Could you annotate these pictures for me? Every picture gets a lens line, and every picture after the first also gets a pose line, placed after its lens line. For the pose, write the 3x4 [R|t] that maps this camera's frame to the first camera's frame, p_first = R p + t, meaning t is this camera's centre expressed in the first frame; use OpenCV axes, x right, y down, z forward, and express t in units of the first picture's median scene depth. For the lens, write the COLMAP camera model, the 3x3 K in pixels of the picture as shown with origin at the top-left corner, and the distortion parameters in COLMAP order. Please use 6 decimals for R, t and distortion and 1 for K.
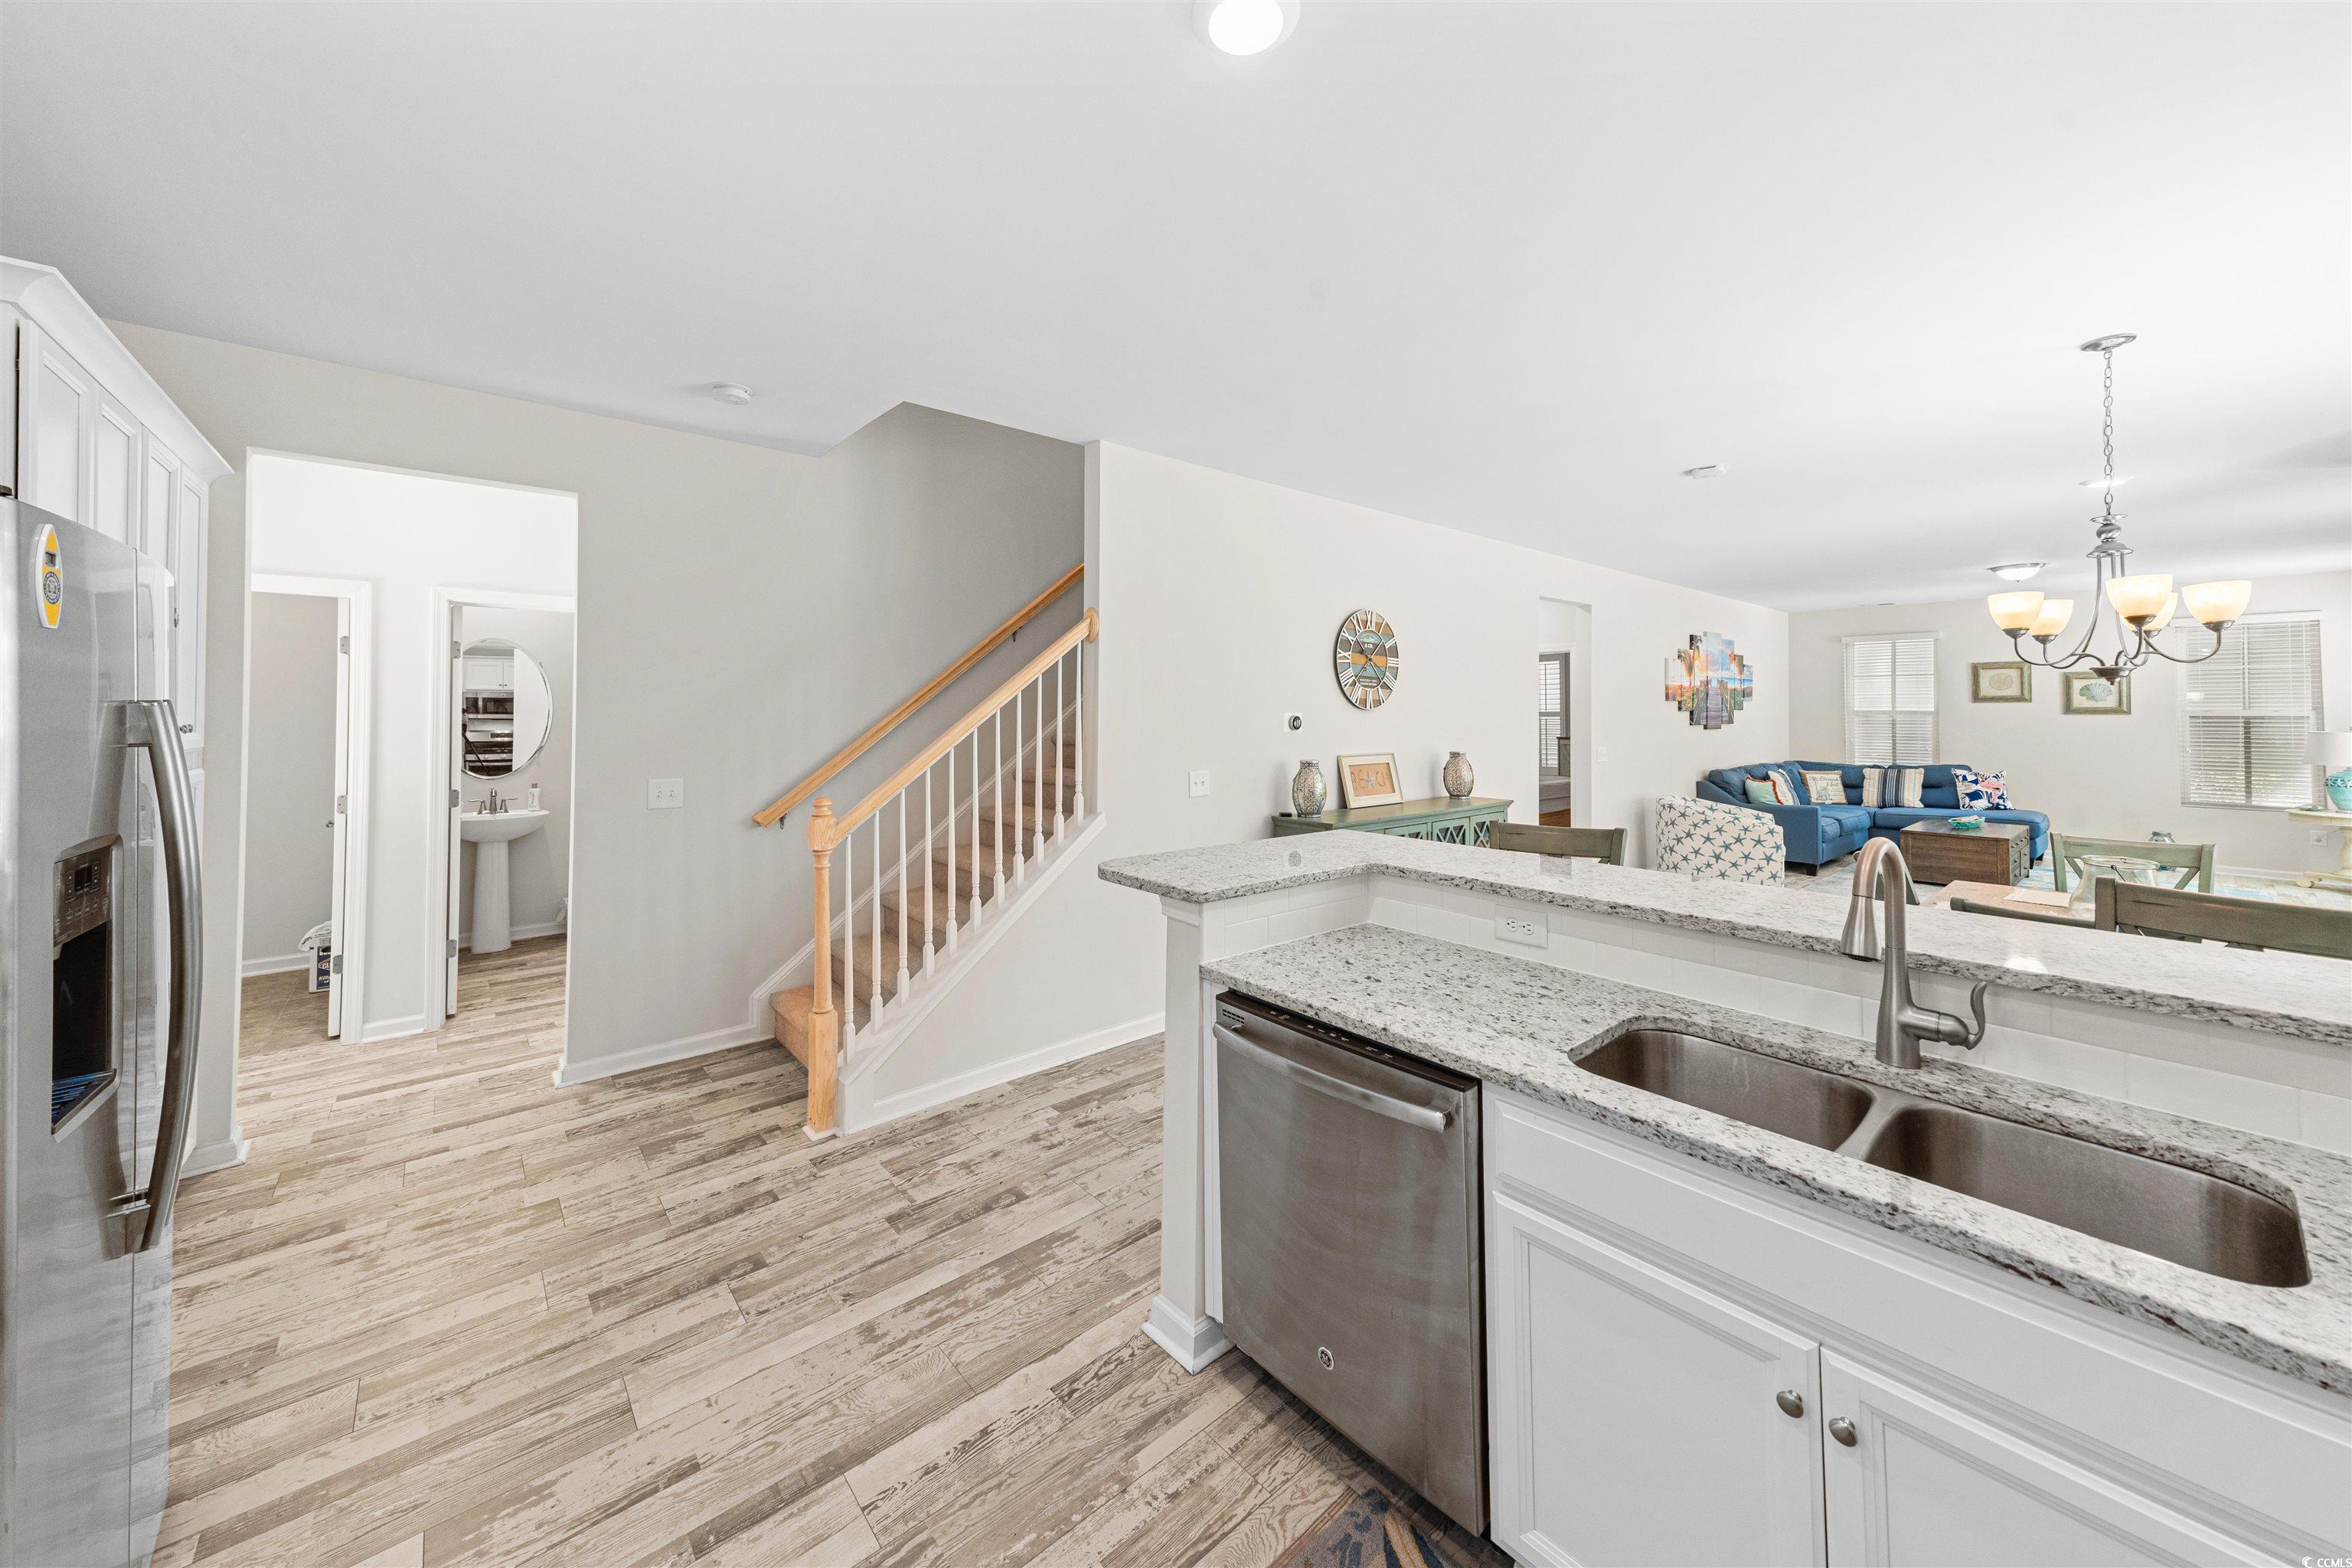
lens RADIAL K [[820.8, 0, 1148.9], [0, 820.8, 711.8], [0, 0, 1]] dist [0.033844, -0.005989]
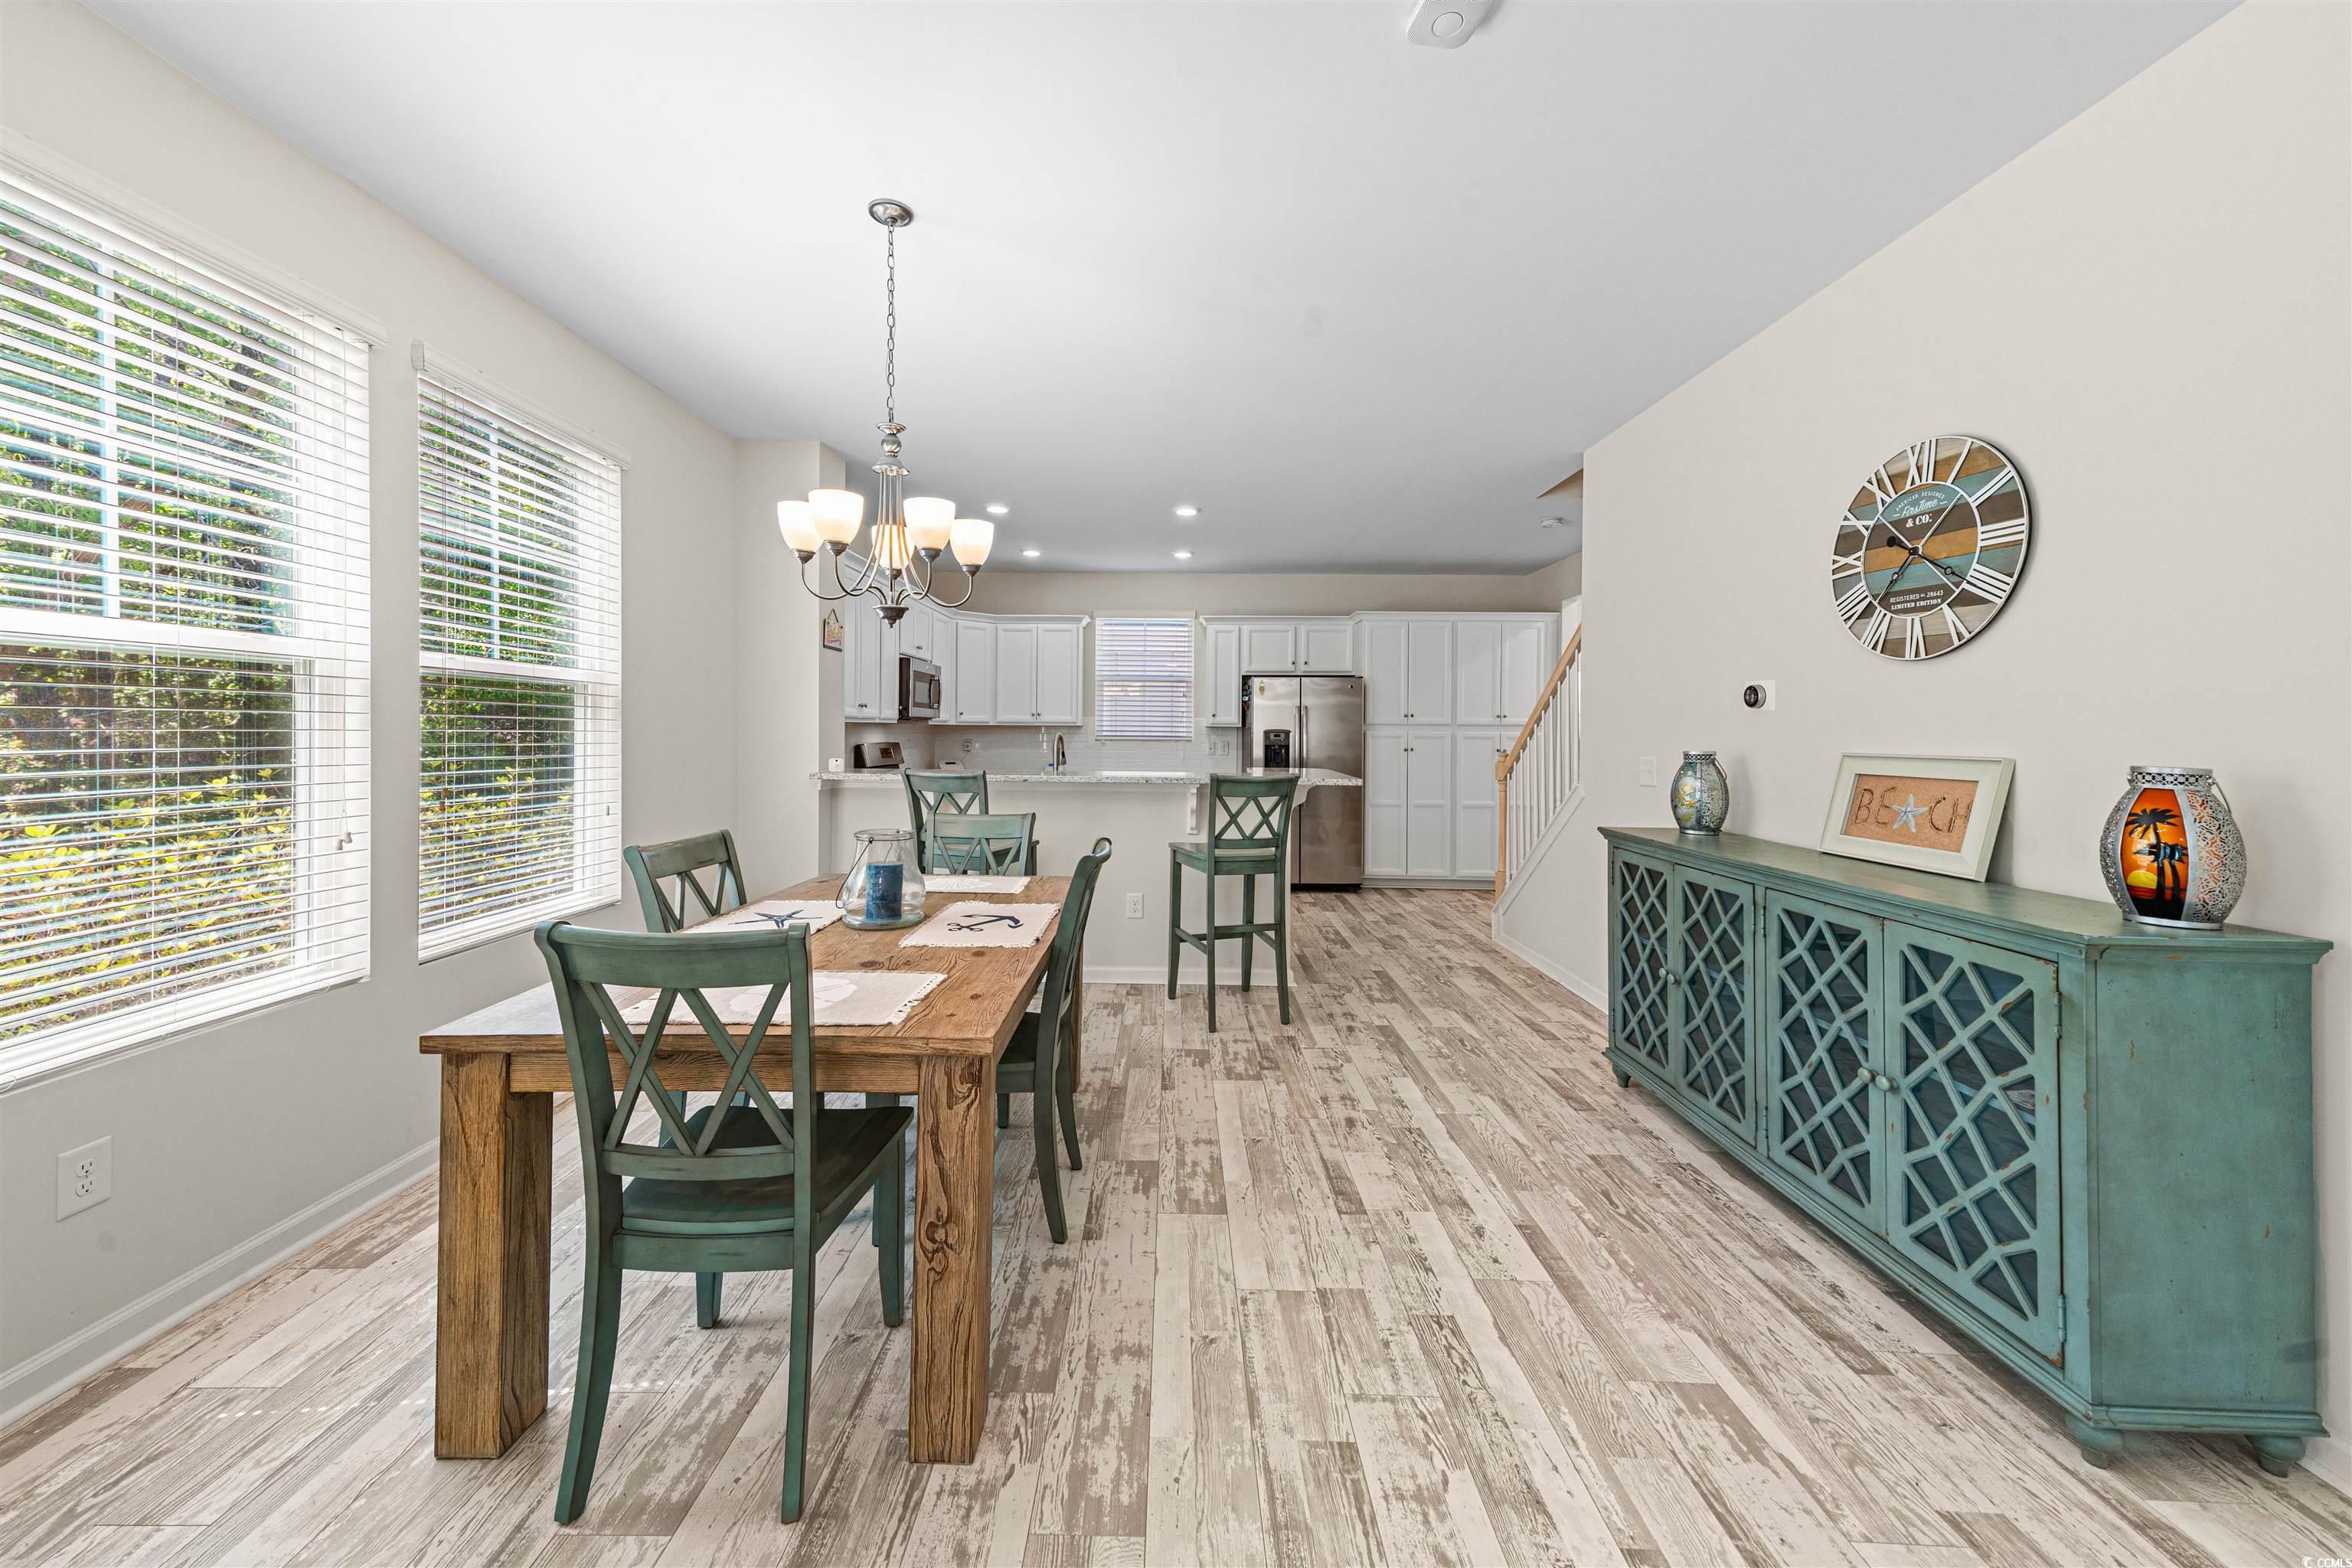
lens RADIAL K [[854.0, 0, 1169.8], [0, 854.0, 719.0], [0, 0, 1]] dist [0.000661, 0.000008]
pose [[-0.633626, -0.016125, -0.773471, 0.529620], [-0.006237, 0.999857, -0.015735, 0.023951], [0.773614, -0.005146, -0.633636, 0.575531]]
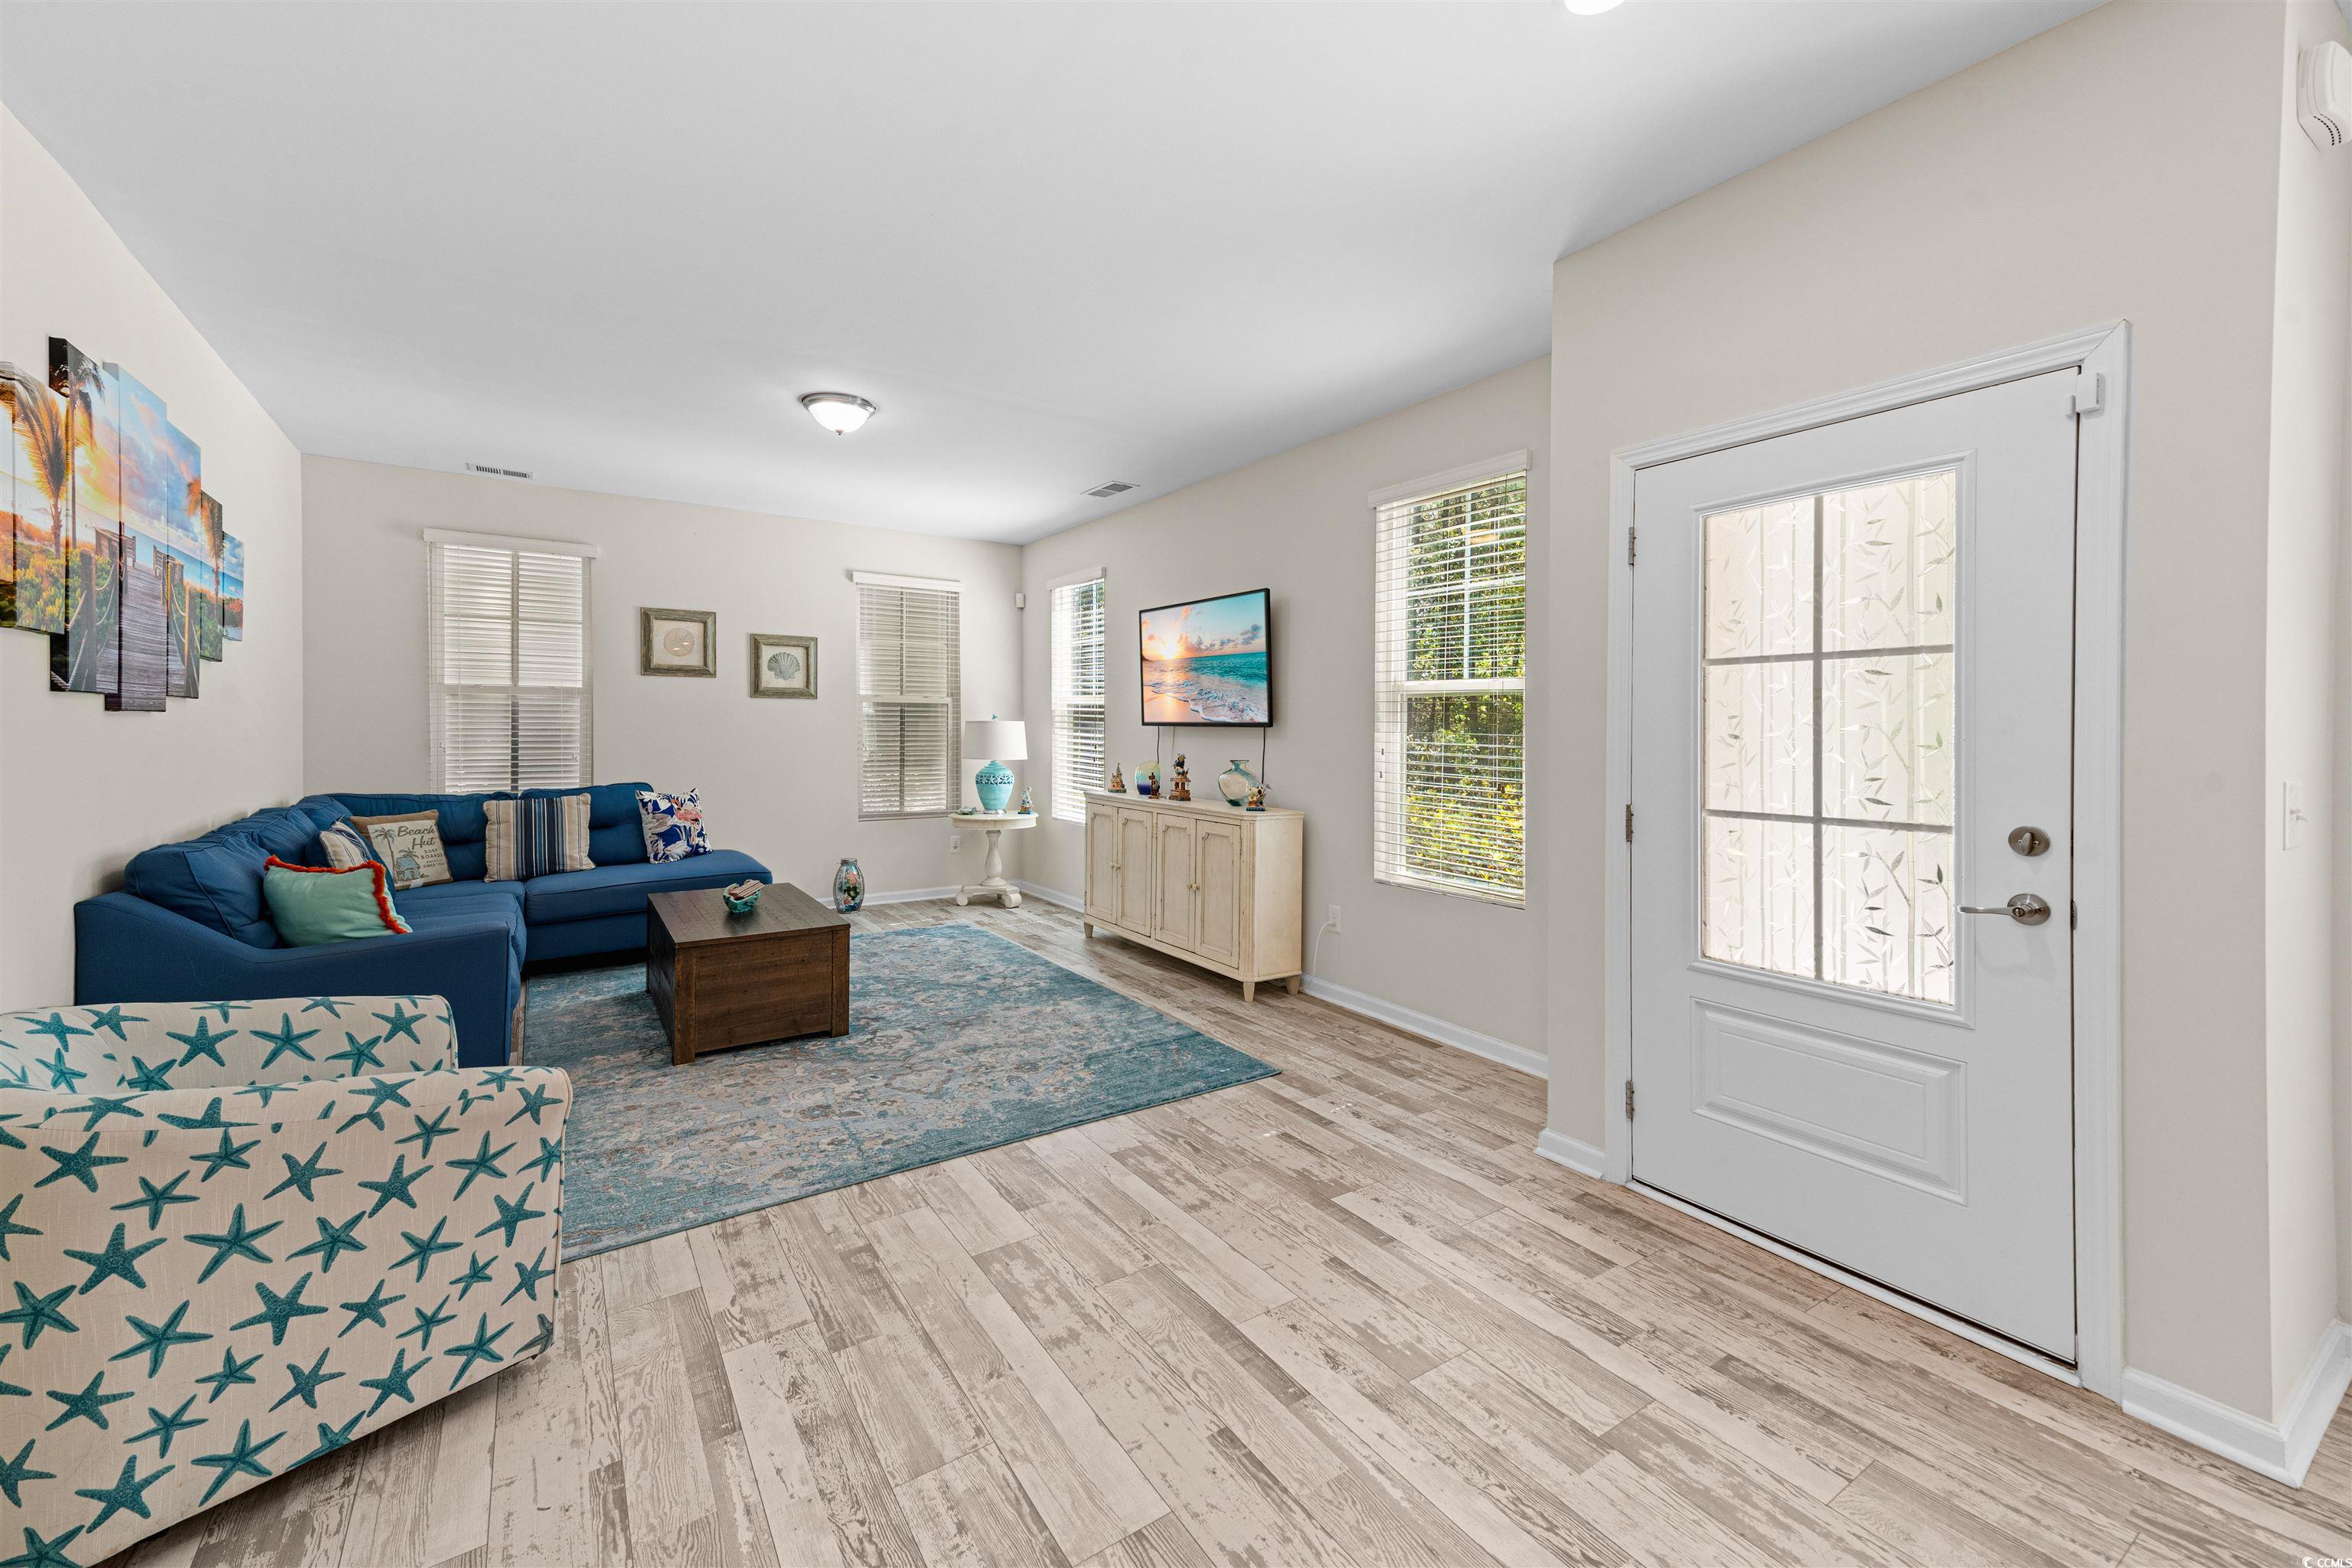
lens RADIAL K [[964.4, 0, 1166.9], [0, 964.4, 728.5], [0, 0, 1]] dist [0.038511, -0.007190]
pose [[0.108668, -0.000212, 0.994078, 0.366624], [-0.007984, 0.999968, 0.001086, 0.024085], [-0.994046, -0.008055, 0.108663, 0.600821]]
